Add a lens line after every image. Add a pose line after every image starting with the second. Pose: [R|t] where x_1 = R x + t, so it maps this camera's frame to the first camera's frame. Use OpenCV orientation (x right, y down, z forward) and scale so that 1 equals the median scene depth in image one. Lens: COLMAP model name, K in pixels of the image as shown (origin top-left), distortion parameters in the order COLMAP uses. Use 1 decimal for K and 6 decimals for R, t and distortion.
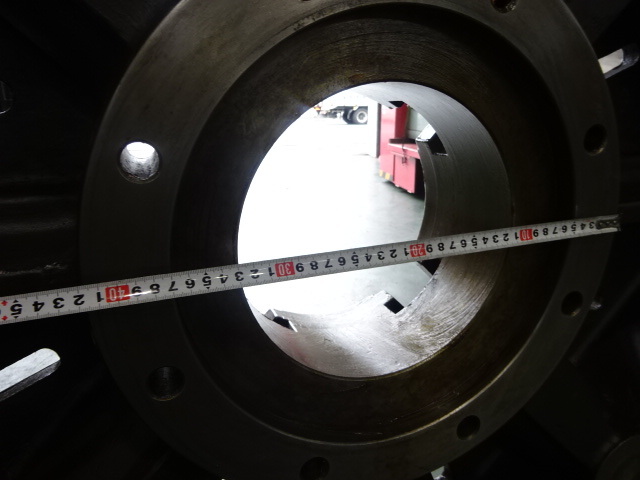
lens RADIAL K [[472.4, 0, 316.4], [0, 472.4, 238.9], [0, 0, 1]] dist [0.003464, -0.009984]
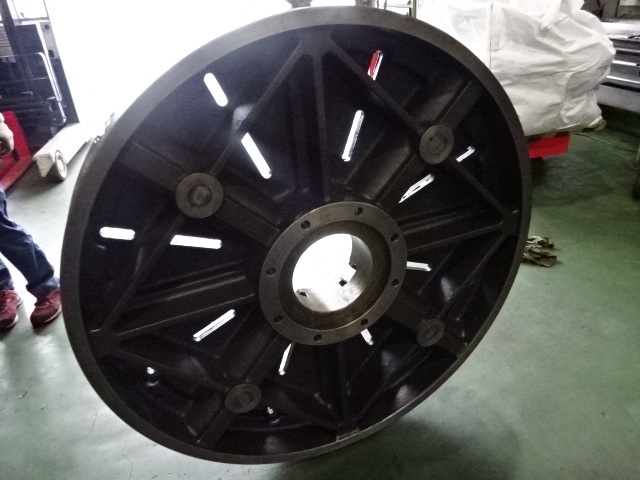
lens RADIAL K [[472.4, 0, 316.4], [0, 472.4, 238.9], [0, 0, 1]] dist [0.003464, -0.009984]
pose [[0.996355, -0.083763, 0.016136, -0.009902], [0.079217, 0.978730, 0.189240, -0.731883], [-0.031644, -0.187272, 0.981798, -1.884324]]
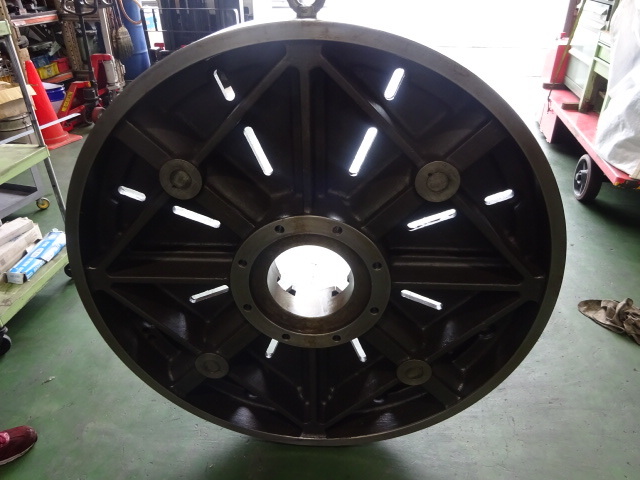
lens RADIAL K [[472.4, 0, 316.4], [0, 472.4, 238.9], [0, 0, 1]] dist [0.003464, -0.009984]
pose [[0.924999, 0.191649, -0.328097, 1.025754], [-0.109764, 0.961444, 0.252144, -0.954724], [0.363770, -0.197219, 0.910371, -1.675278]]
